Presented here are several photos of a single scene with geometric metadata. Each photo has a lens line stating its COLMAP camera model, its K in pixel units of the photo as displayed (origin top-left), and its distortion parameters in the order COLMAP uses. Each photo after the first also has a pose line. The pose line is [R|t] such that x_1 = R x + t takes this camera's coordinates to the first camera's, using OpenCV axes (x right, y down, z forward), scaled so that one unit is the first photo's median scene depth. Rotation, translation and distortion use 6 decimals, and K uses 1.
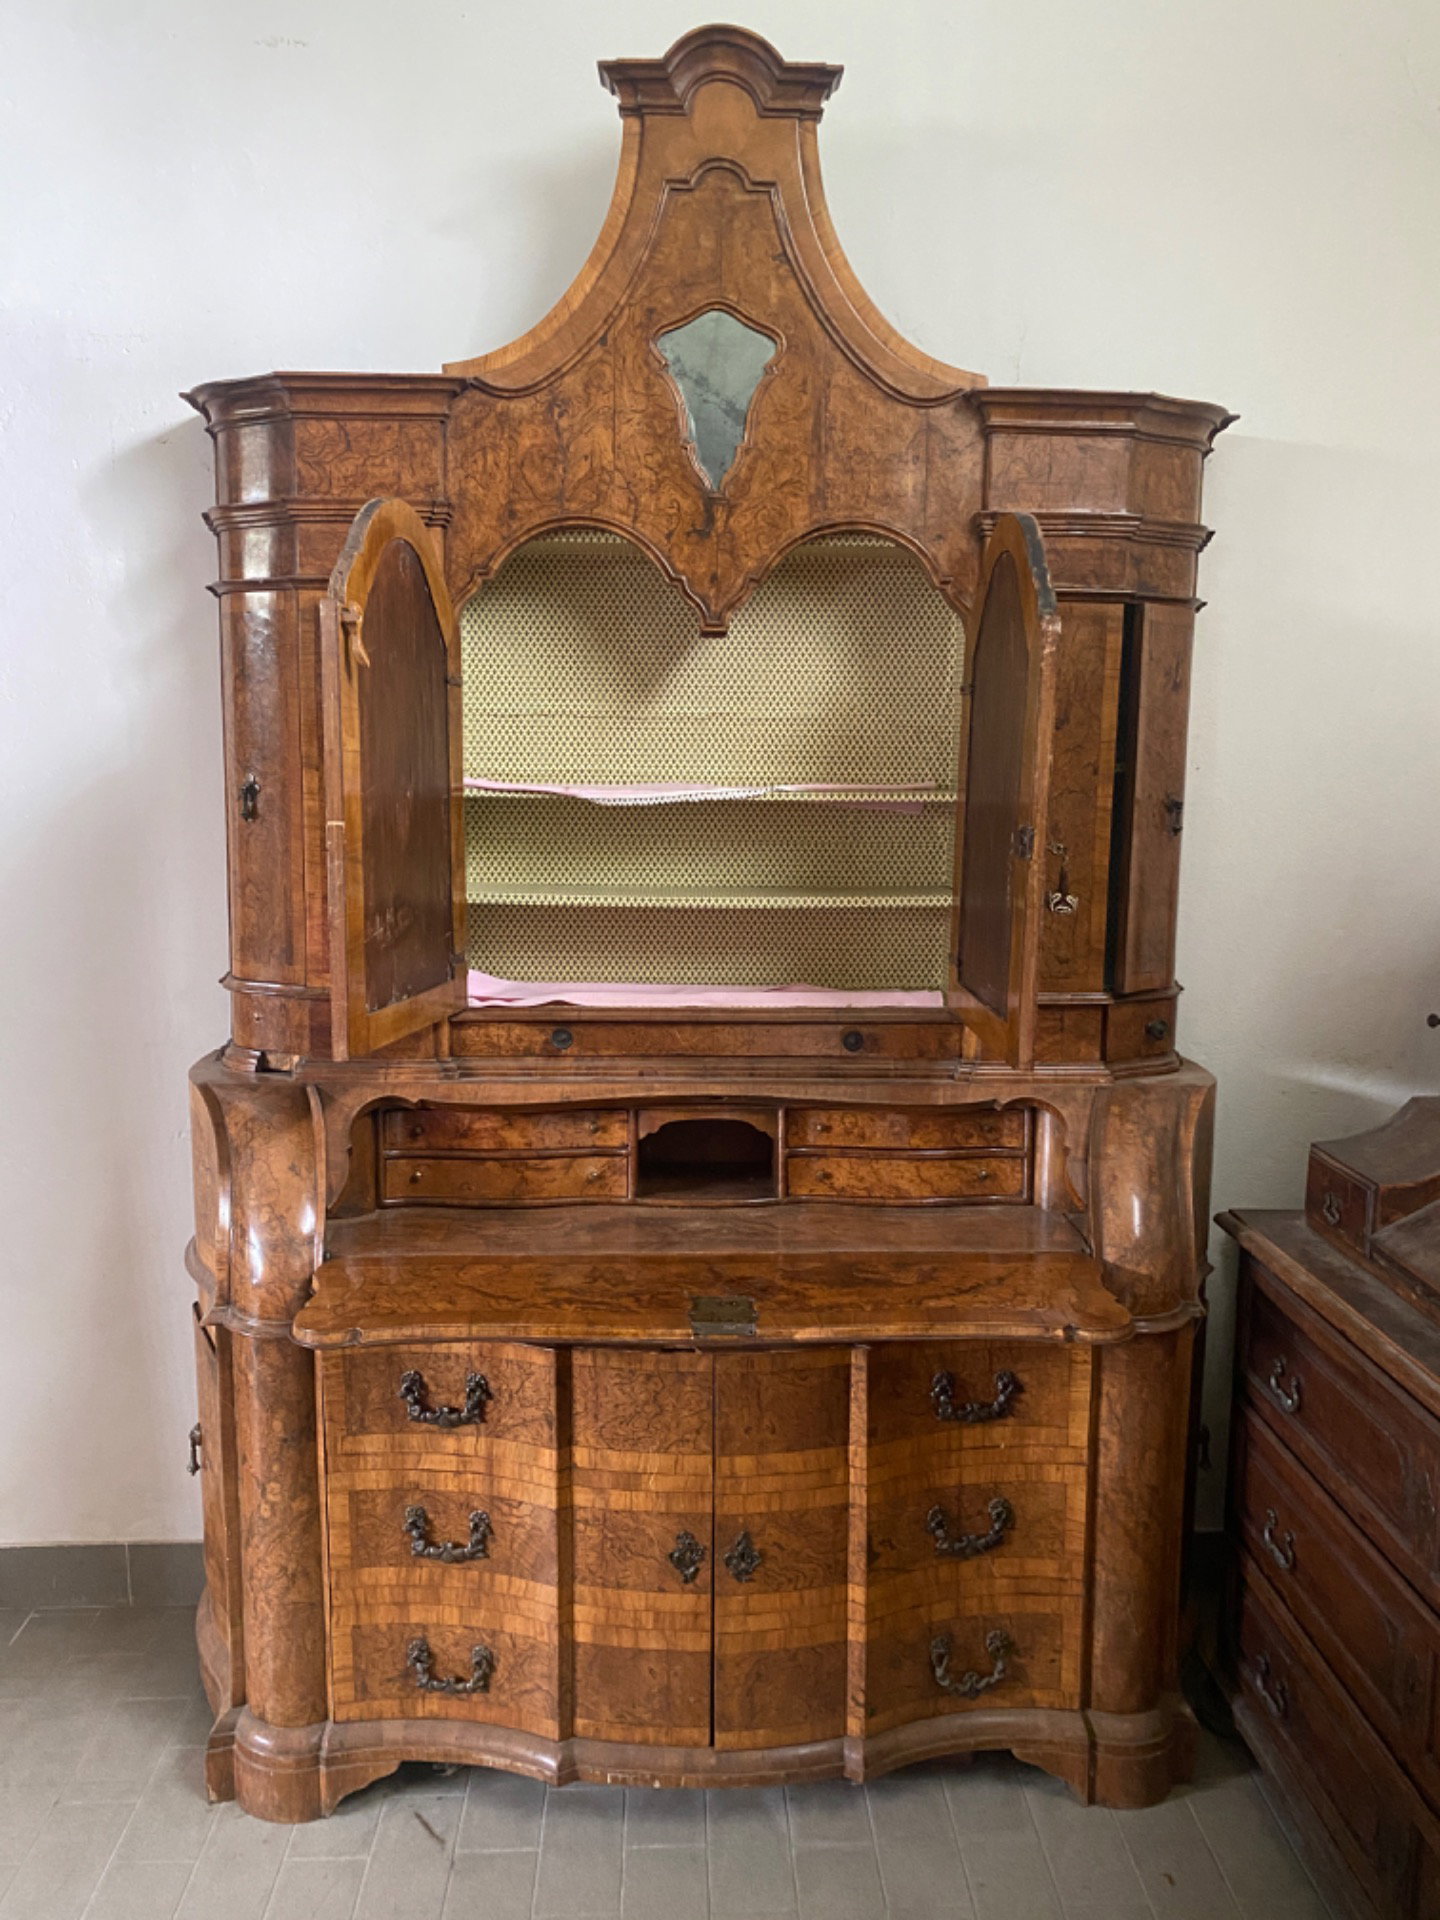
lens RADIAL K [[1448.9, 0, 716.9], [0, 1448.9, 962.2], [0, 0, 1]] dist [0.029236, -0.029868]
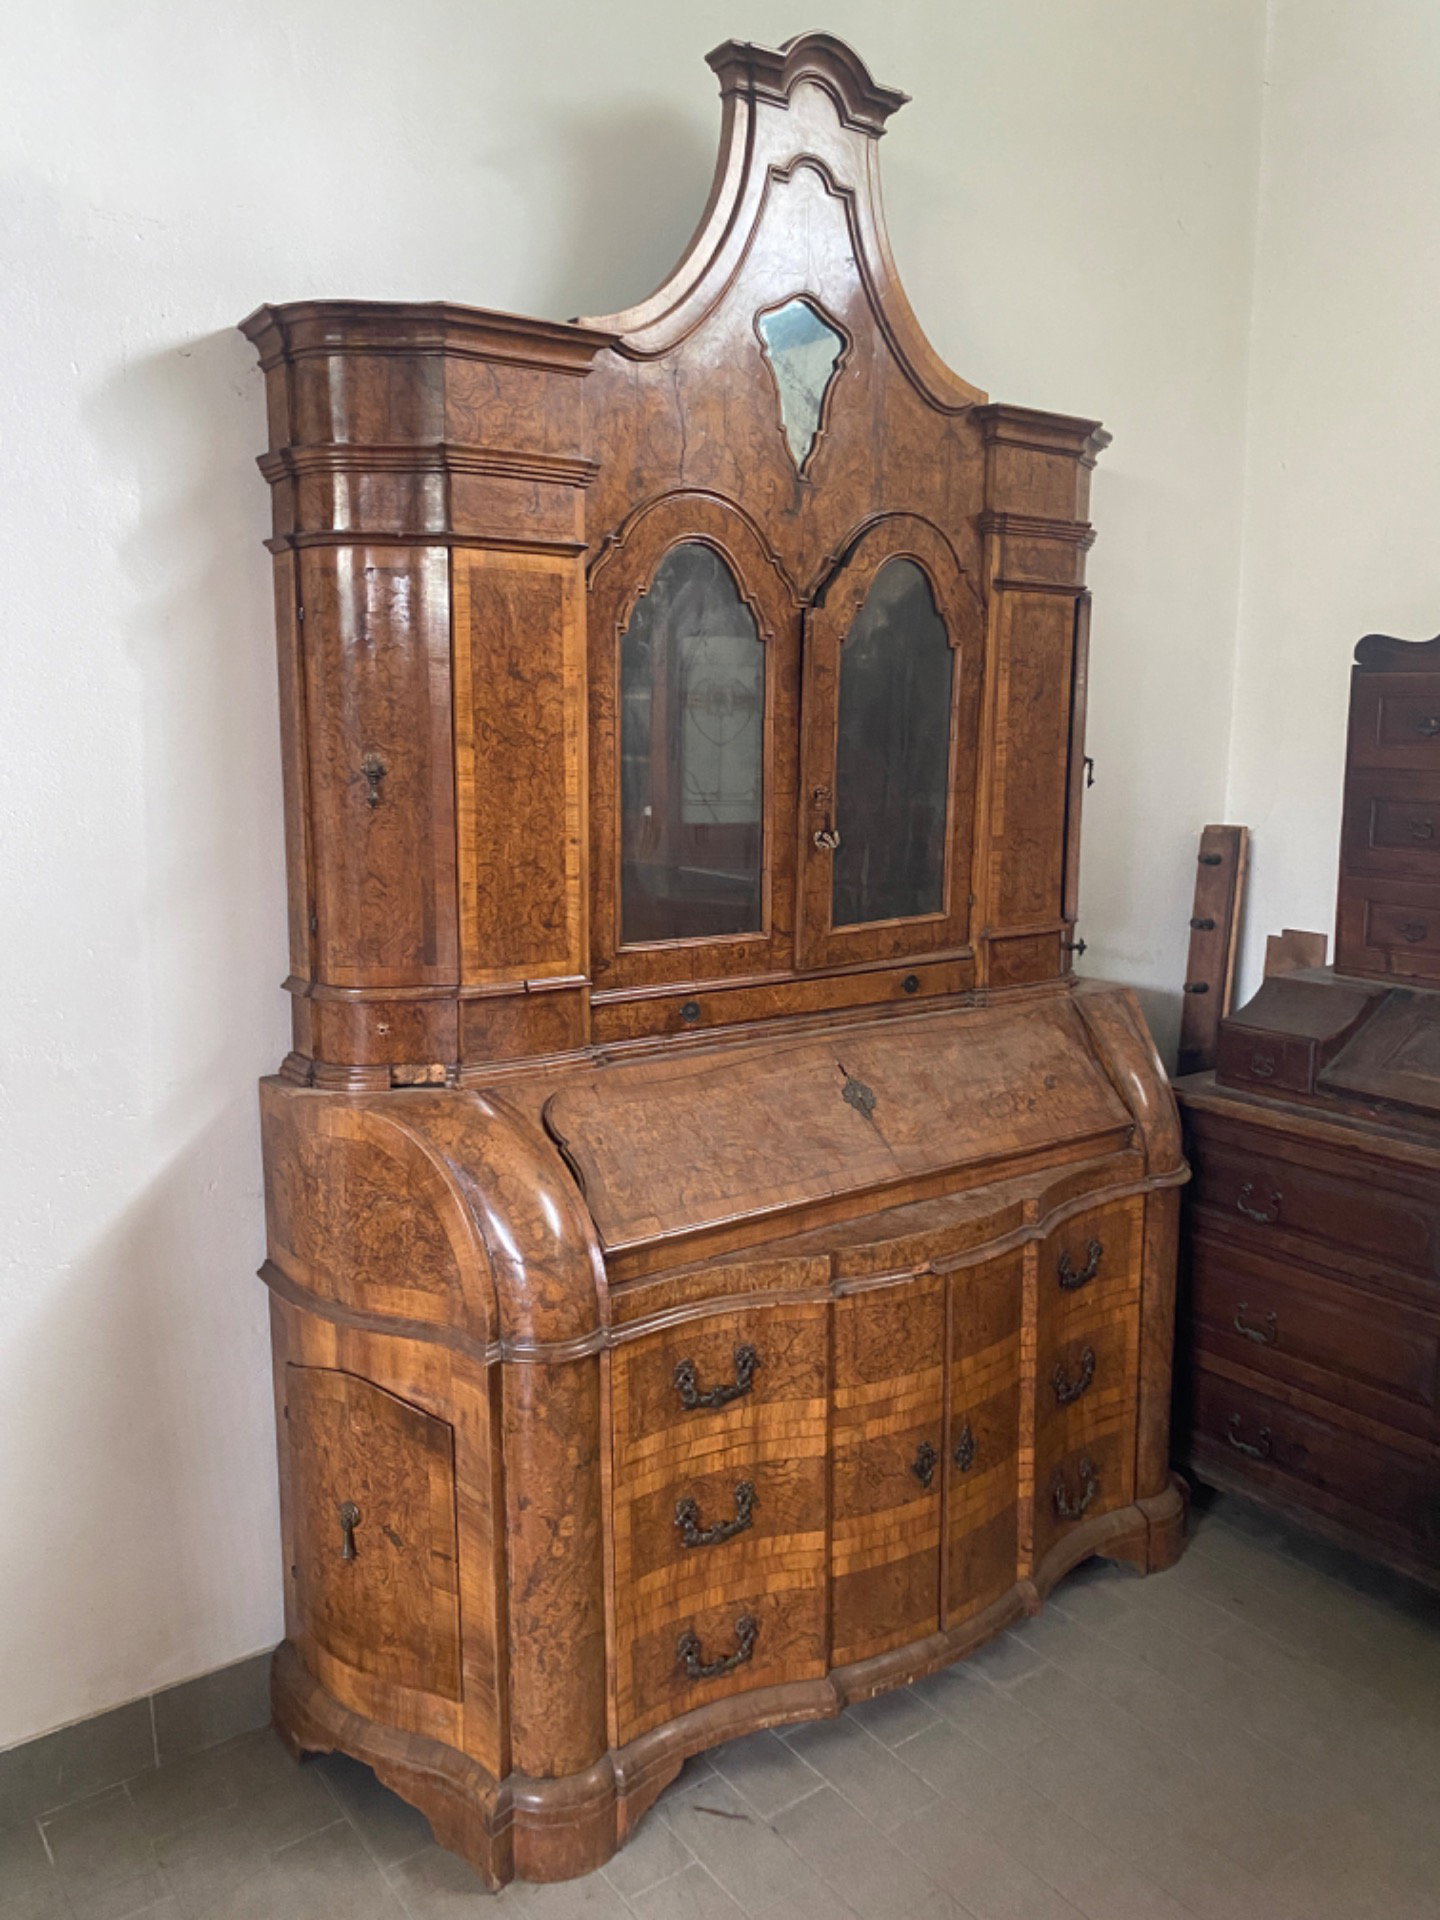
lens RADIAL K [[1448.9, 0, 716.2], [0, 1448.9, 953.5], [0, 0, 1]] dist [0.029236, -0.029868]
pose [[0.833818, -0.096350, 0.543566, -0.680076], [0.089295, 0.995224, 0.039432, -0.026648], [-0.544770, 0.015659, 0.838440, 0.162040]]
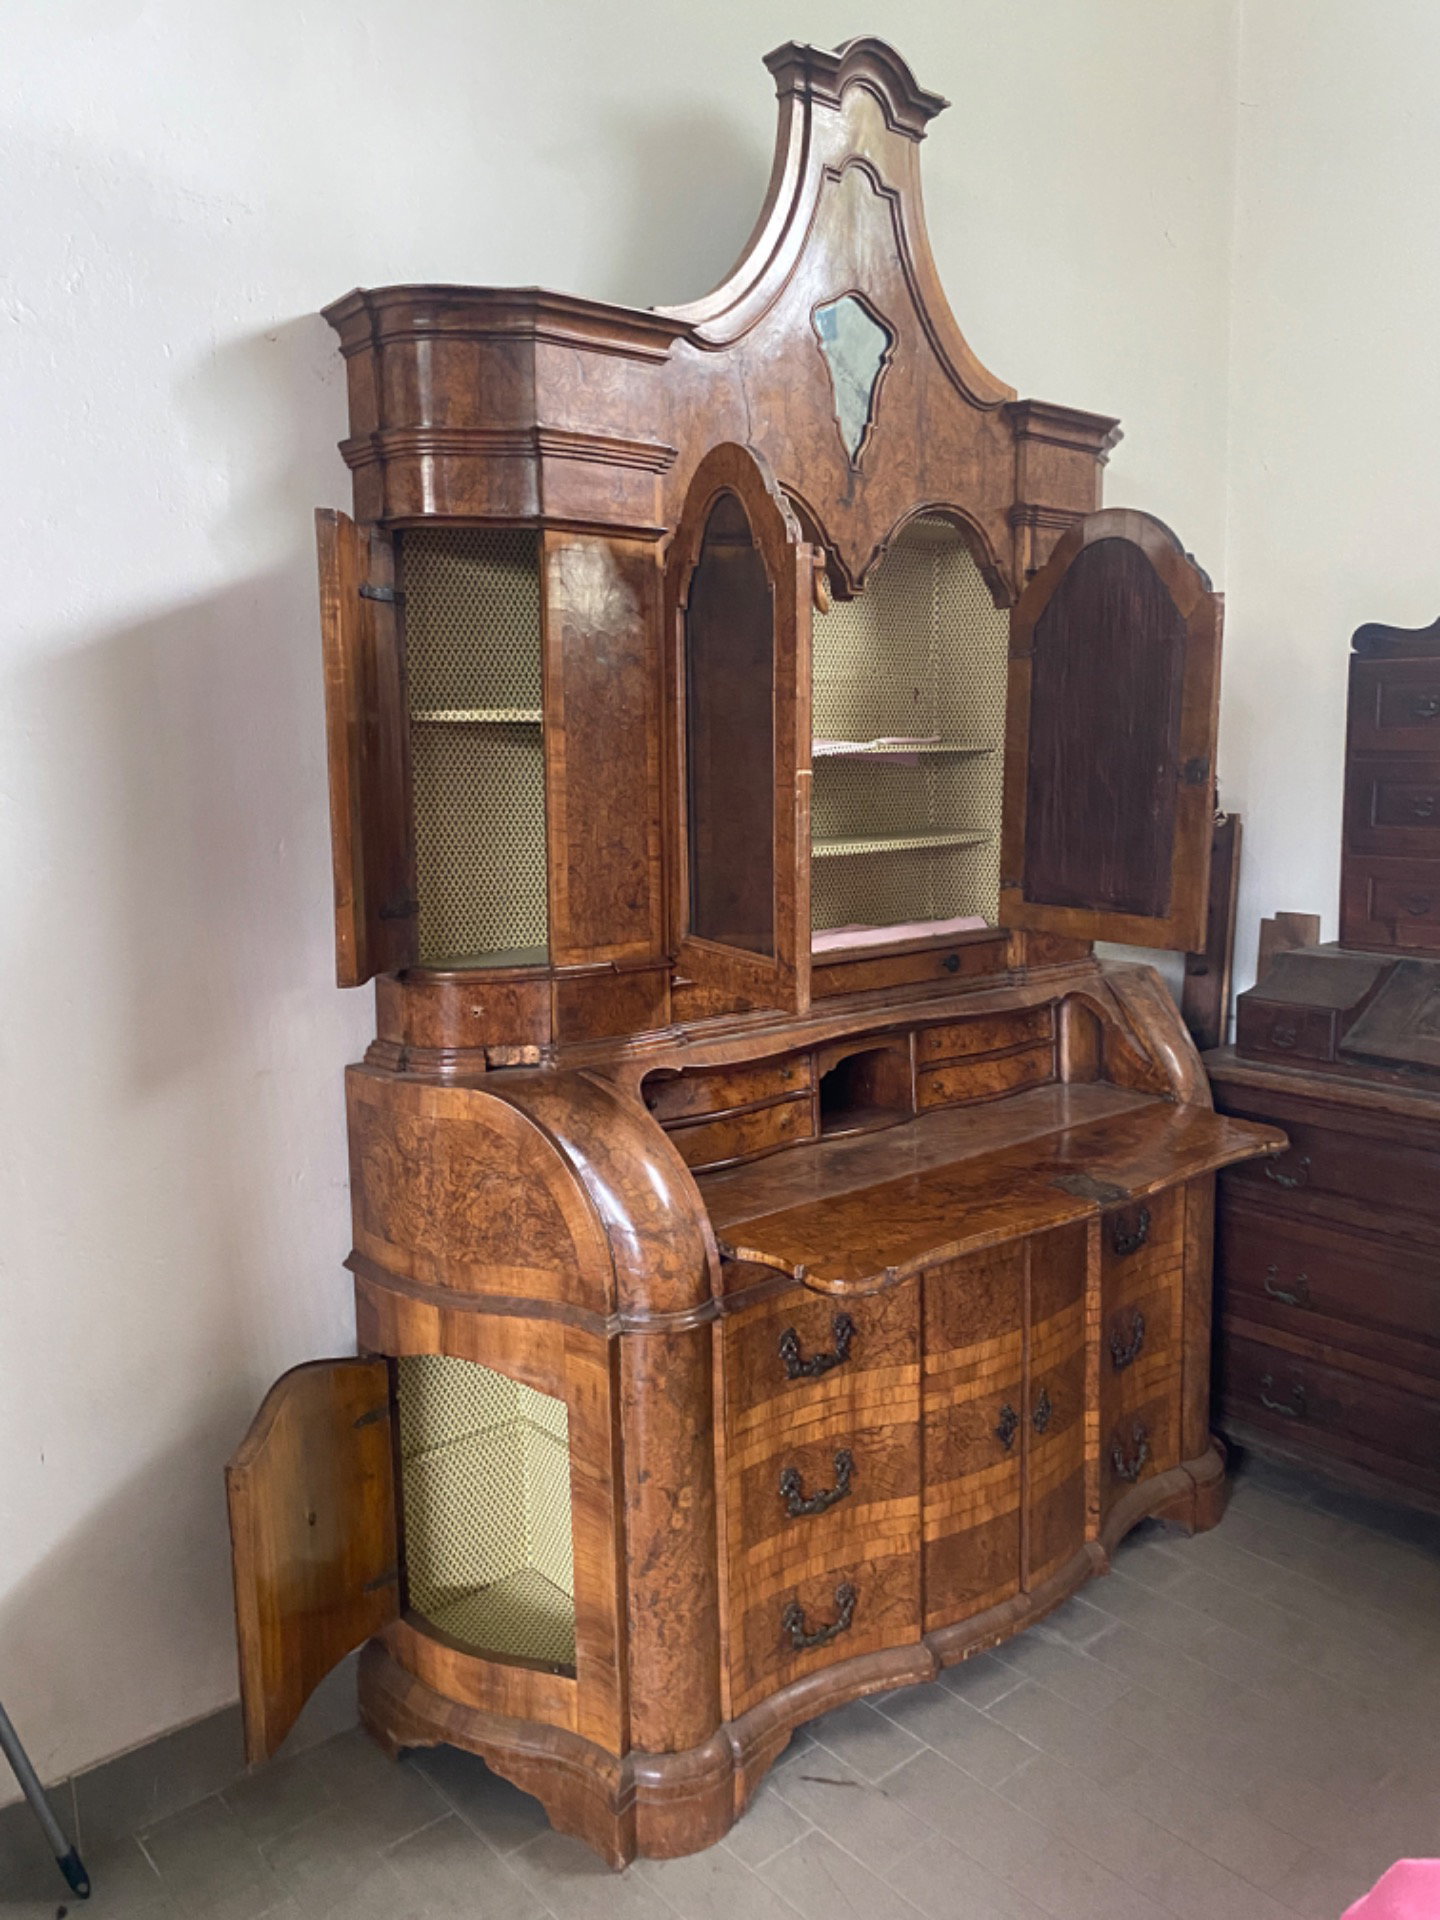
lens RADIAL K [[1448.9, 0, 720.5], [0, 1448.9, 956.5], [0, 0, 1]] dist [0.029236, -0.029868]
pose [[0.788834, -0.107028, 0.605216, -0.797173], [0.112330, 0.993241, 0.029238, -0.004625], [-0.604254, 0.044920, 0.795524, 0.225290]]
